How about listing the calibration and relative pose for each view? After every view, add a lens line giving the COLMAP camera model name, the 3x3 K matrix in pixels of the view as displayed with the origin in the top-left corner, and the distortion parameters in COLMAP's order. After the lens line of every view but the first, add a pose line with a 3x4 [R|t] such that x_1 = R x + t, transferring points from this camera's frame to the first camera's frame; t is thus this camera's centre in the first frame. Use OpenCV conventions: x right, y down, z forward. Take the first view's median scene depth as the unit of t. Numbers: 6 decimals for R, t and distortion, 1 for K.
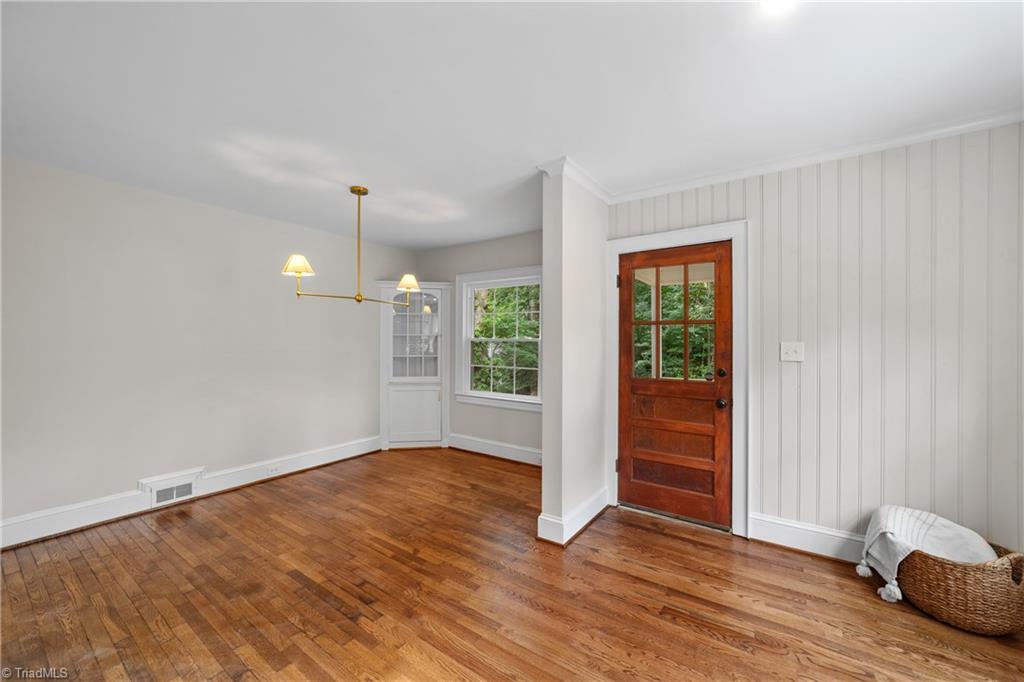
lens RADIAL K [[393.3, 0, 518.8], [0, 393.3, 340.2], [0, 0, 1]] dist [-0.024182, 0.006594]
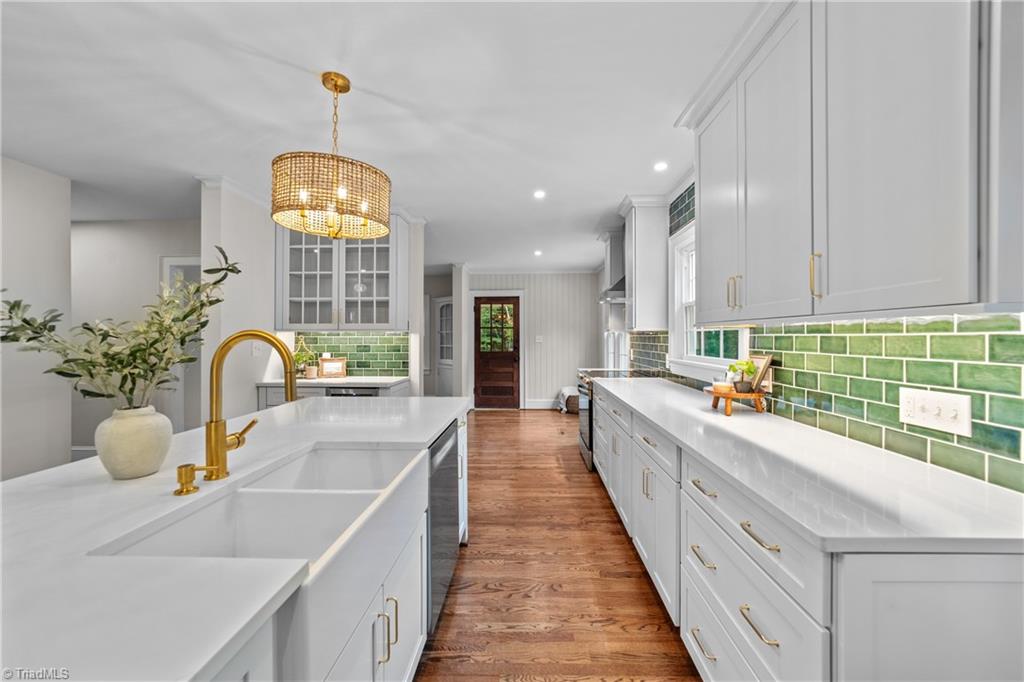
lens RADIAL K [[393.3, 0, 518.7], [0, 393.3, 340.4], [0, 0, 1]] dist [0.001415, 0.000067]
pose [[0.838886, -0.008027, 0.544248, -0.889819], [0.003009, 0.999944, 0.010109, 0.008894], [-0.544299, -0.006843, 0.838863, -1.203984]]
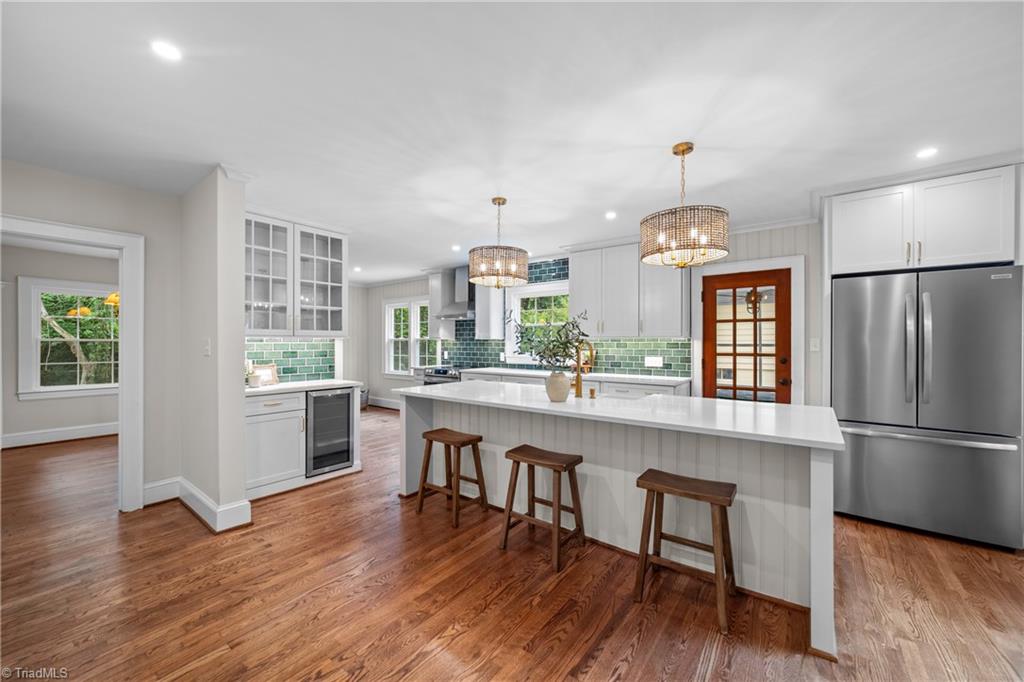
lens RADIAL K [[395.9, 0, 512.0], [0, 395.9, 341.0], [0, 0, 1]] dist [-0.013000, 0.006238]
pose [[0.043359, 0.001888, 0.999058, -2.014894], [0.000006, 0.999998, -0.001890, 0.005257], [-0.999060, 0.000088, 0.043359, -0.547146]]
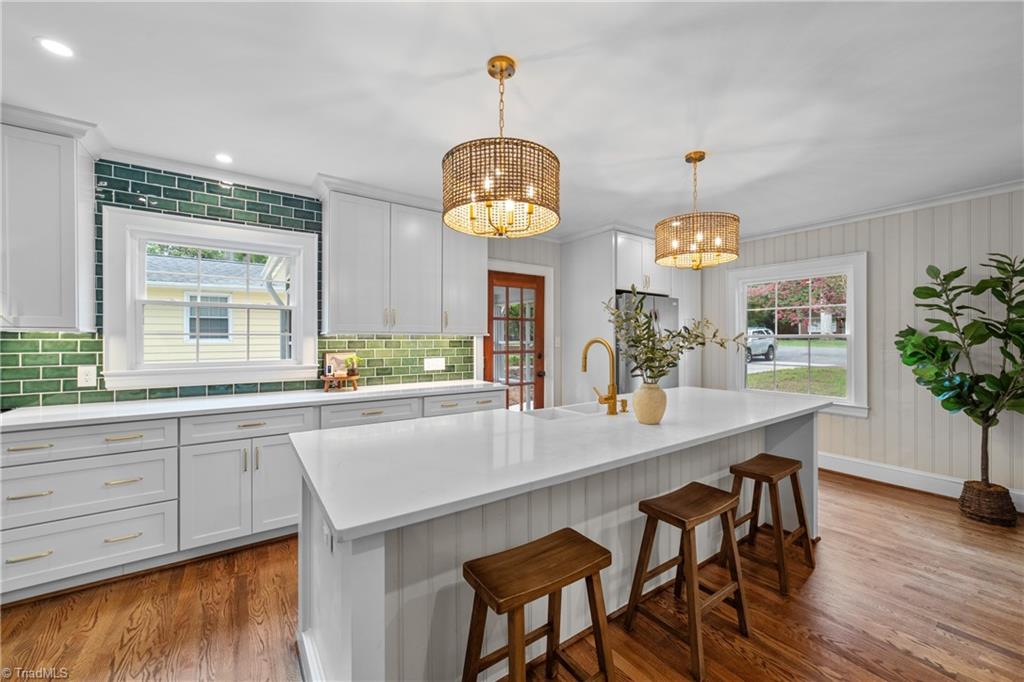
lens RADIAL K [[393.3, 0, 518.7], [0, 393.3, 340.4], [0, 0, 1]] dist [0.001415, 0.000067]
pose [[-0.935360, -0.002895, 0.353685, -1.034024], [-0.001930, 0.999993, 0.003080, 0.003527], [-0.353691, 0.002198, -0.935360, 0.098330]]
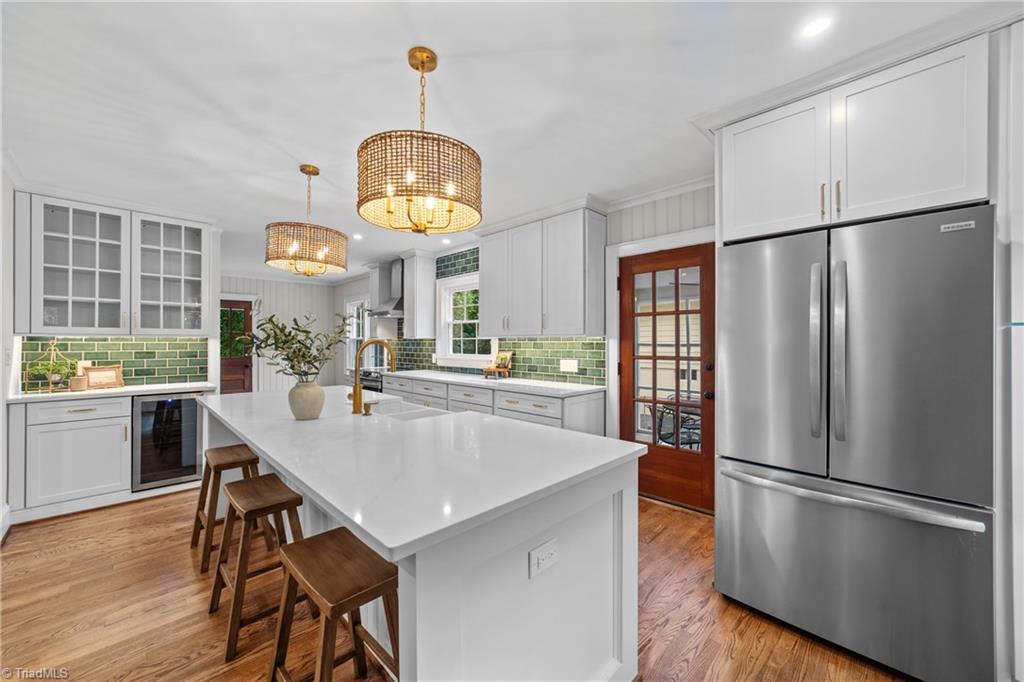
lens RADIAL K [[395.9, 0, 512.0], [0, 395.9, 341.0], [0, 0, 1]] dist [-0.013000, 0.006238]
pose [[0.181425, 0.002329, 0.983402, -1.681832], [-0.000038, 0.999997, -0.002361, 0.007736], [-0.983405, 0.000391, 0.181425, -1.144733]]
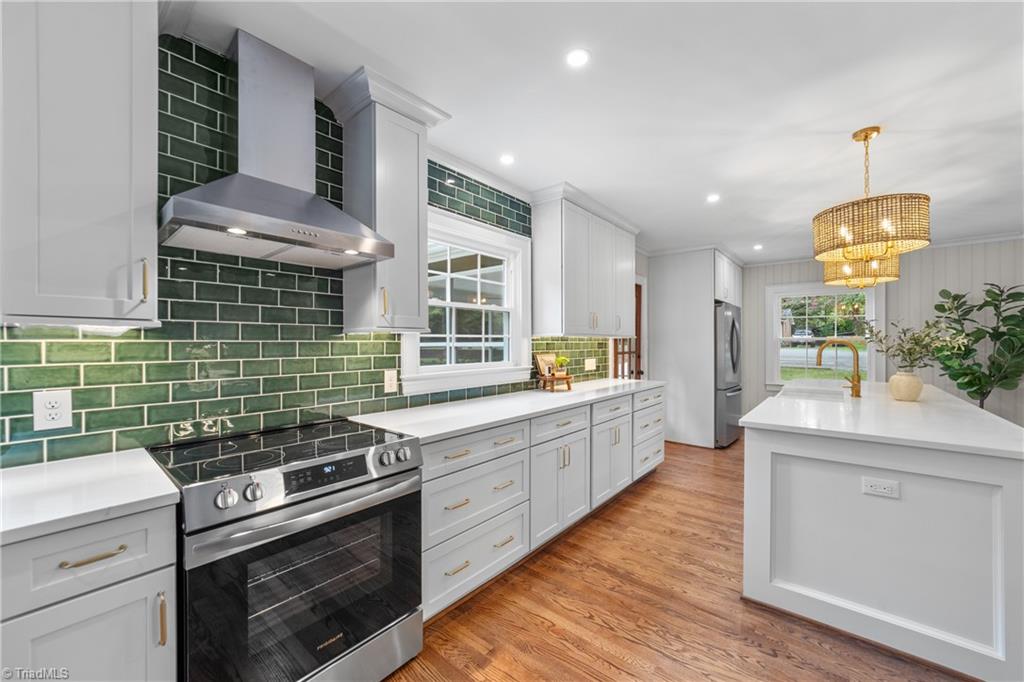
lens RADIAL K [[393.9, 0, 521.3], [0, 393.9, 343.0], [0, 0, 1]] dist [-0.008425, 0.000063]
pose [[-0.996783, -0.001235, 0.080133, -0.130573], [-0.001065, 0.999997, 0.002163, 0.008272], [-0.080136, 0.002070, -0.996782, 0.405696]]
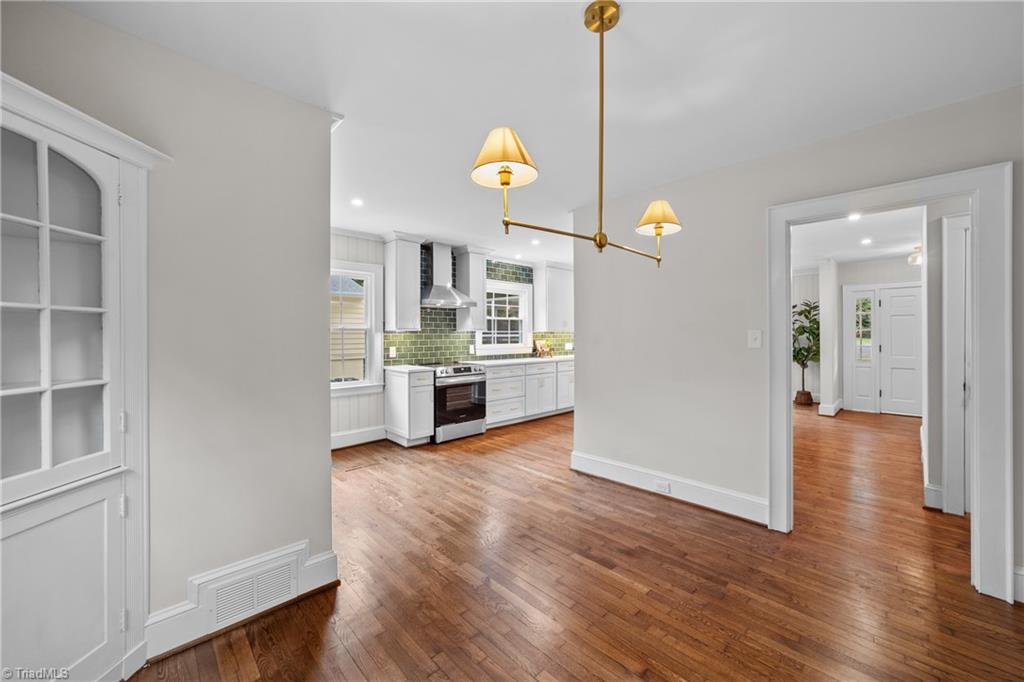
lens RADIAL K [[400.5, 0, 518.3], [0, 400.5, 333.8], [0, 0, 1]] dist [-0.000143, -0.000014]
pose [[-0.981665, -0.000084, 0.190613, -0.455439], [-0.000383, 0.999999, -0.001533, 0.008392], [-0.190613, -0.001578, -0.981664, 1.697489]]
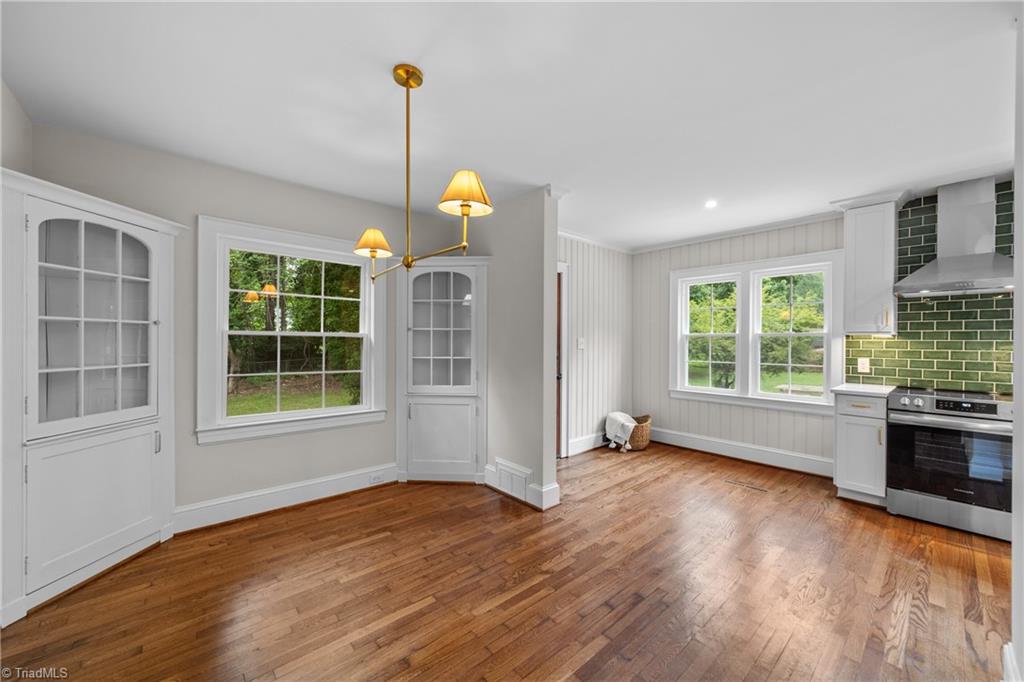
lens RADIAL K [[393.3, 0, 518.8], [0, 393.3, 340.2], [0, 0, 1]] dist [-0.024182, 0.006594]
pose [[0.237201, -0.002036, 0.971458, -1.052444], [-0.005997, 0.999976, 0.003560, 0.009598], [-0.971442, -0.006670, 0.237183, 0.790947]]
